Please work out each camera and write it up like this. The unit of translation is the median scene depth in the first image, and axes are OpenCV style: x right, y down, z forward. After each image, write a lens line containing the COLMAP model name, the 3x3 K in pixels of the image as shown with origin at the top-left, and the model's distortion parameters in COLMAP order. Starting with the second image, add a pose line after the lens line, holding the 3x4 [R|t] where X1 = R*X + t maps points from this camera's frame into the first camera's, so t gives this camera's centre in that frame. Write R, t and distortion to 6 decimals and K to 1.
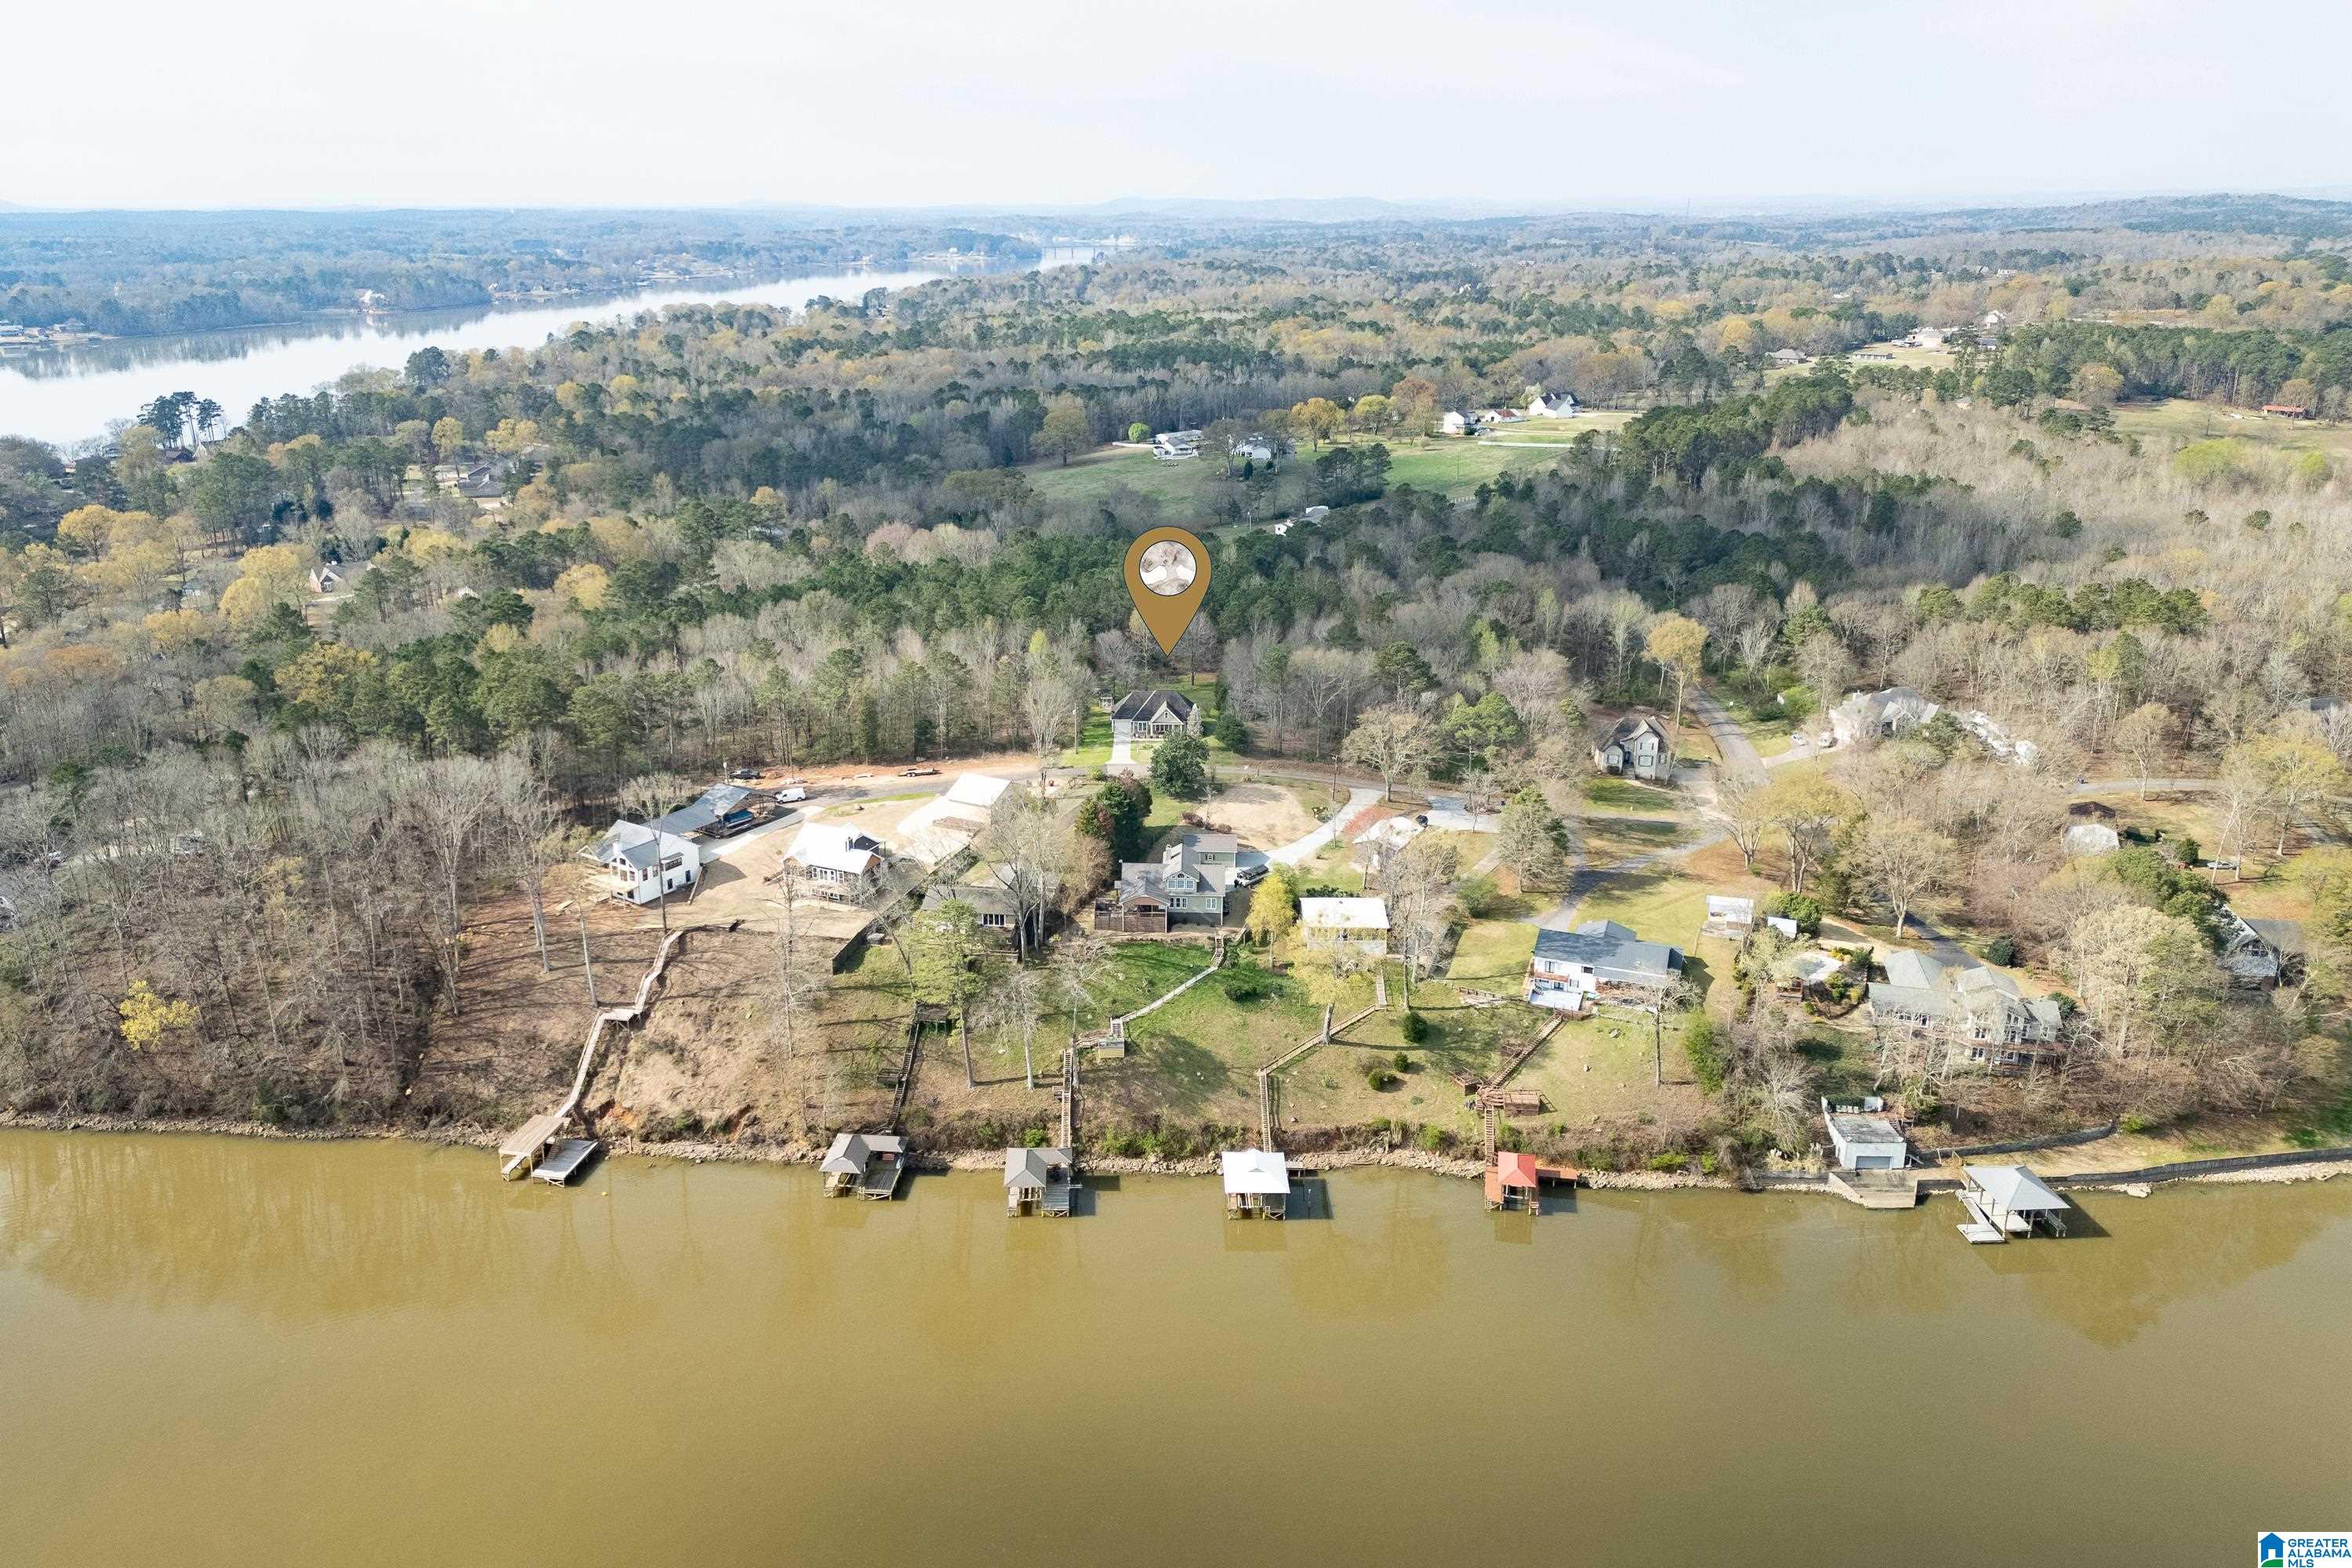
lens RADIAL K [[1724.5, 0, 1091.7], [0, 1724.5, 705.0], [0, 0, 1]] dist [0.072748, -0.081806]
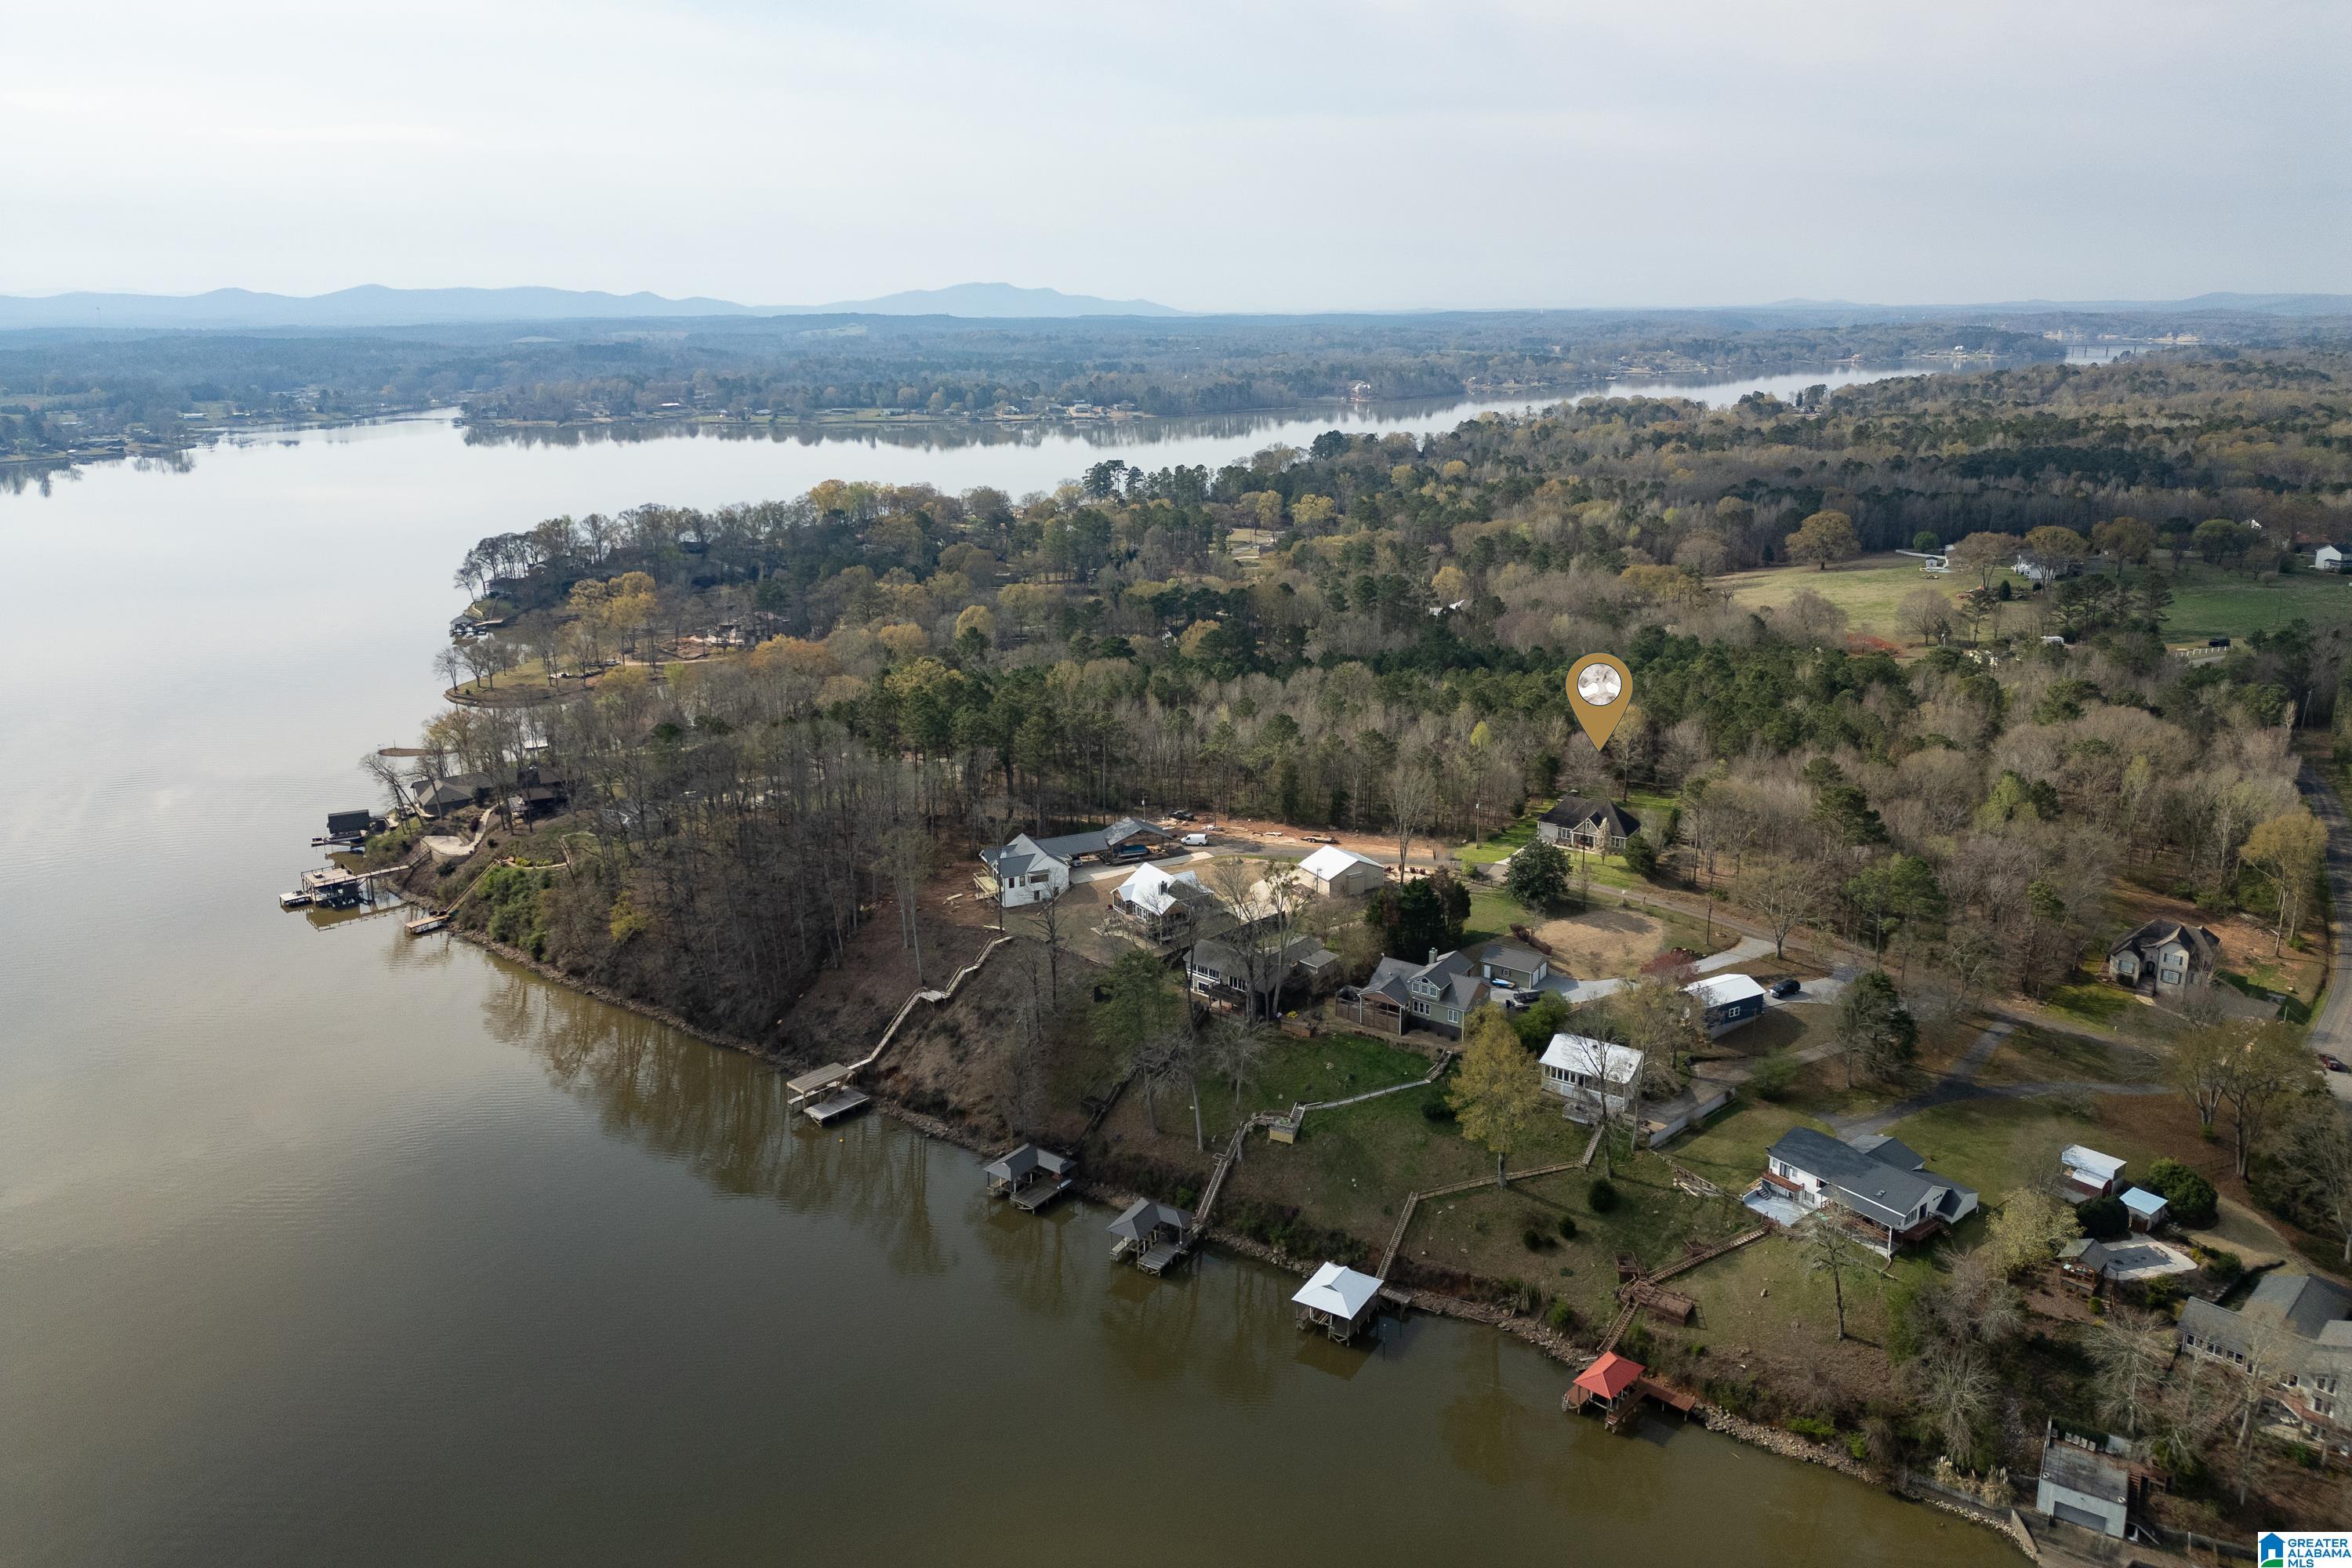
lens RADIAL K [[1625.8, 0, 1174.7], [0, 1625.8, 672.6], [0, 0, 1]] dist [0.085081, -0.098834]
pose [[0.859643, 0.111834, -0.498505, 0.109946], [-0.141492, 0.989696, -0.021969, -0.009955], [0.490911, 0.089420, 0.866608, 0.031750]]
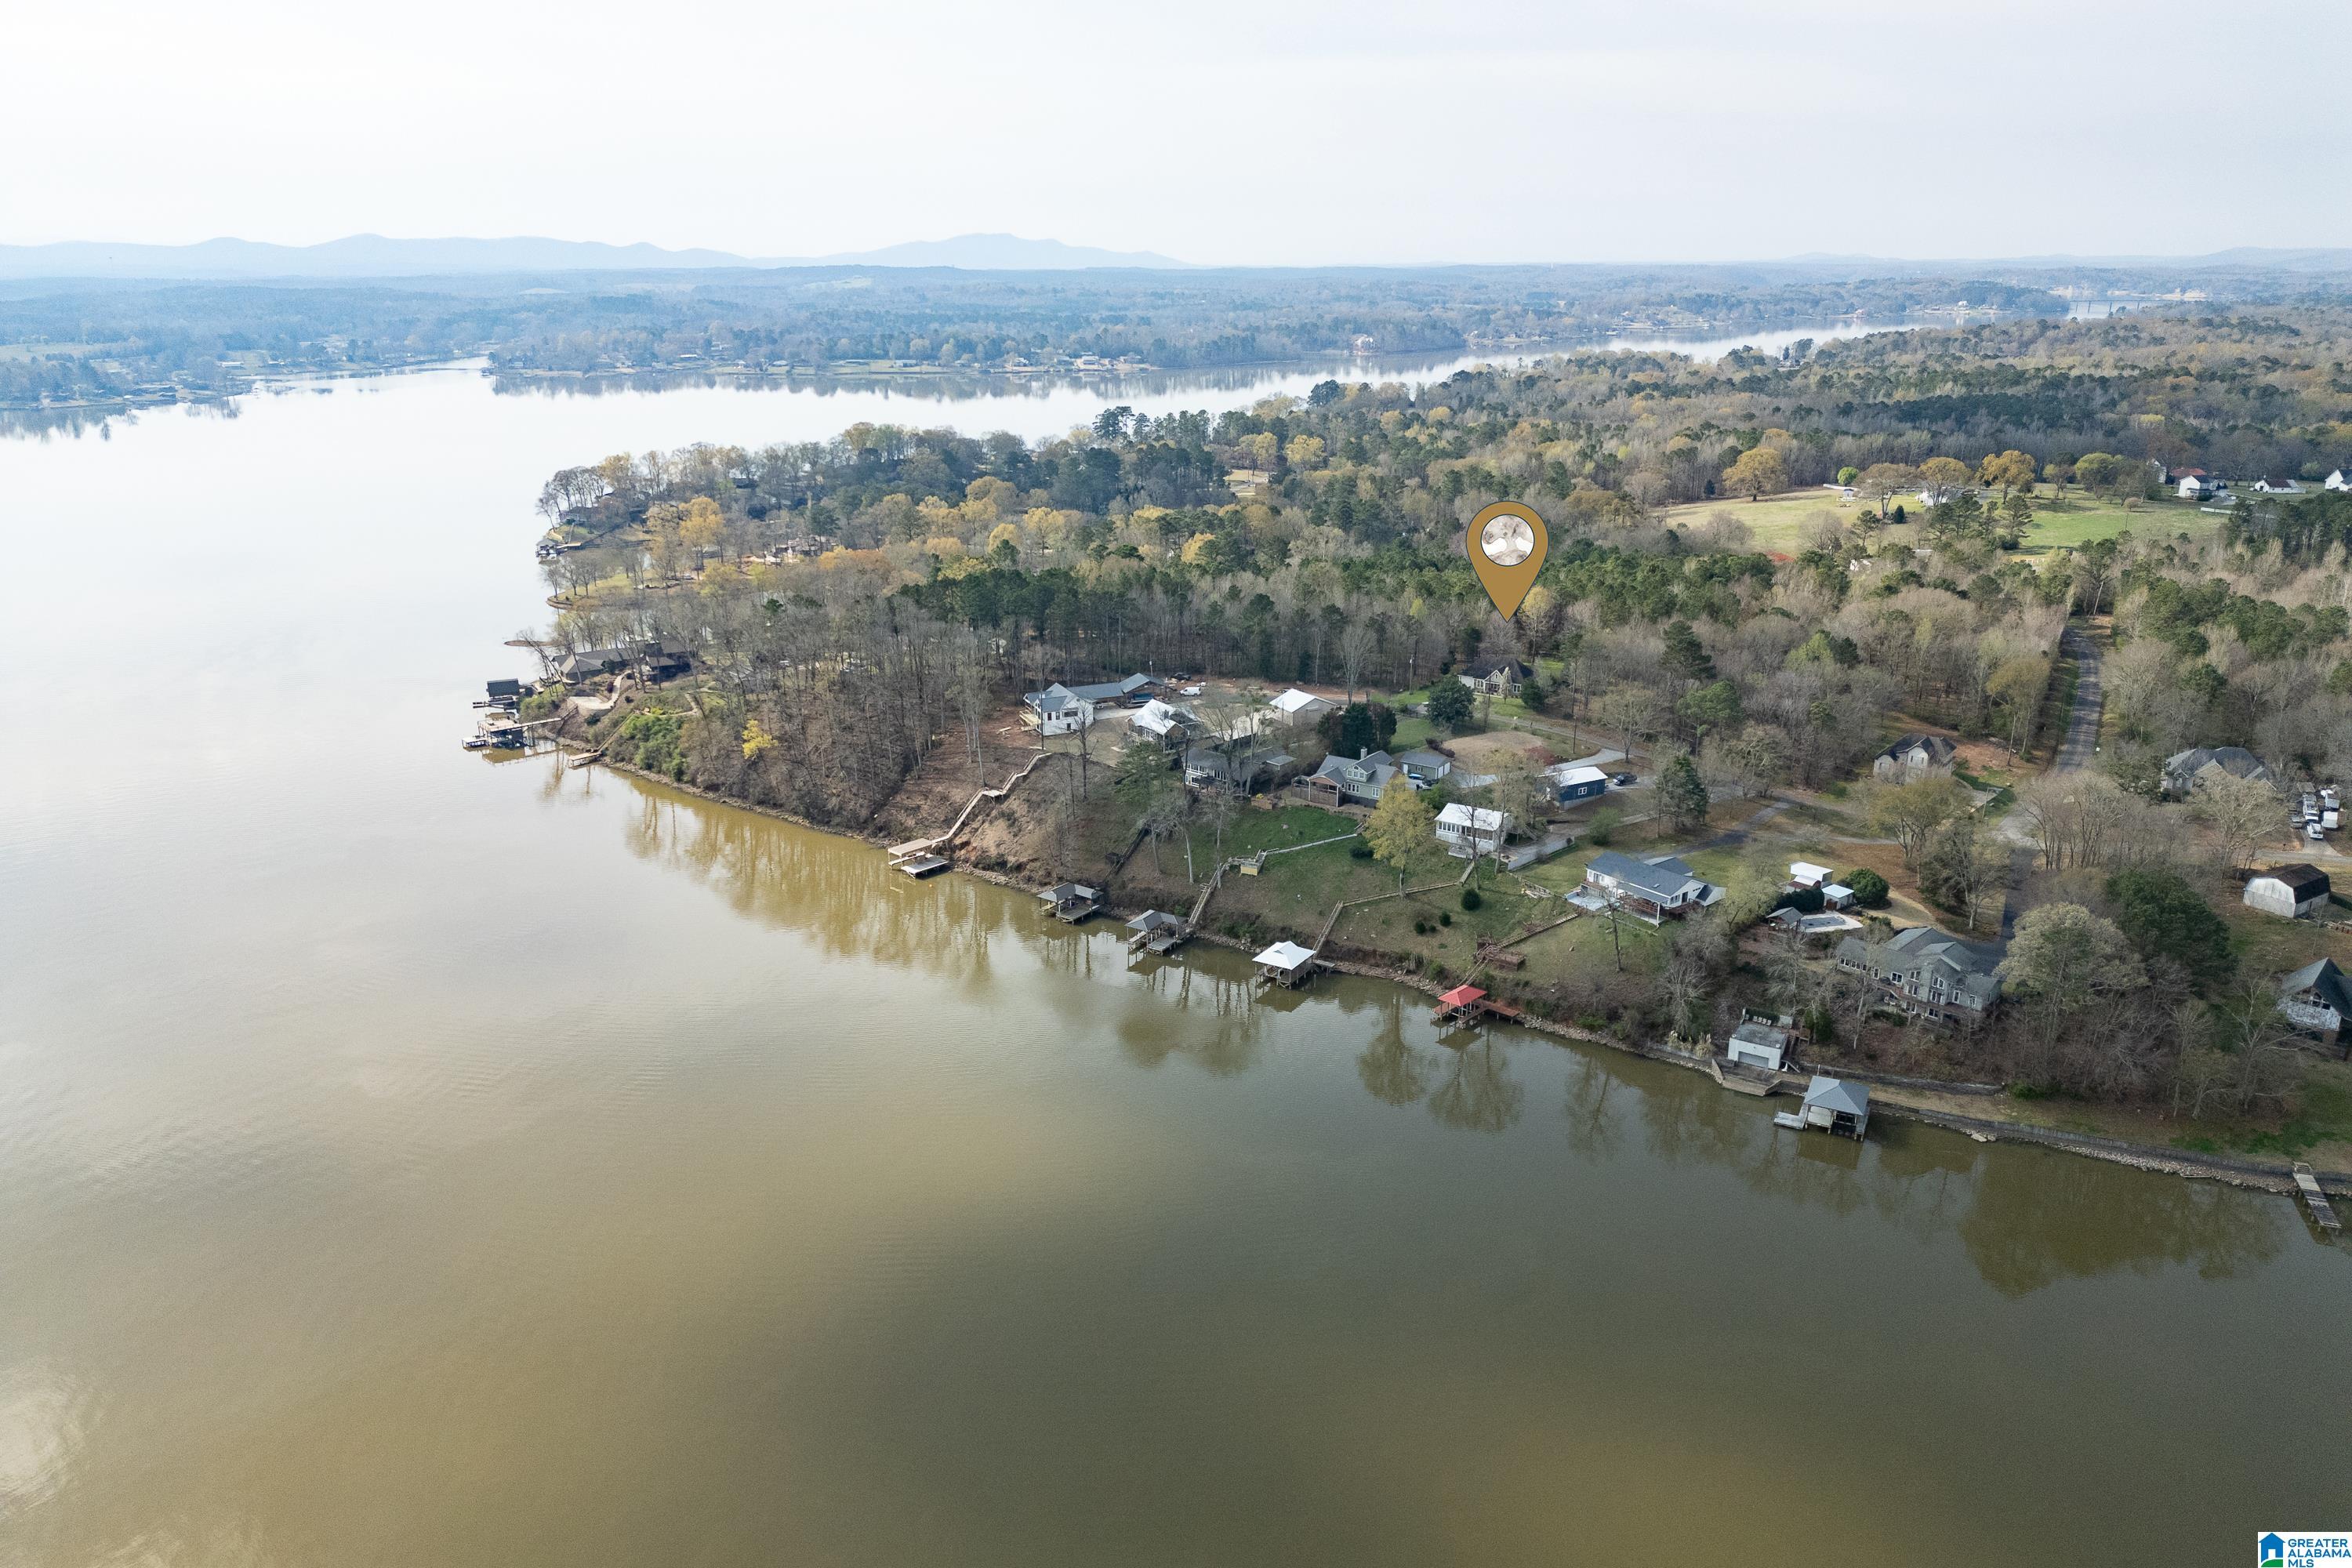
lens RADIAL K [[1618.6, 0, 1176.0], [0, 1618.6, 784.0], [0, 0, 1]] dist [0.071275, -0.077675]
pose [[0.858026, 0.159871, -0.488091, 0.161586], [-0.144833, 0.987068, 0.068703, 0.013443], [0.492763, 0.011742, 0.870084, -0.049181]]
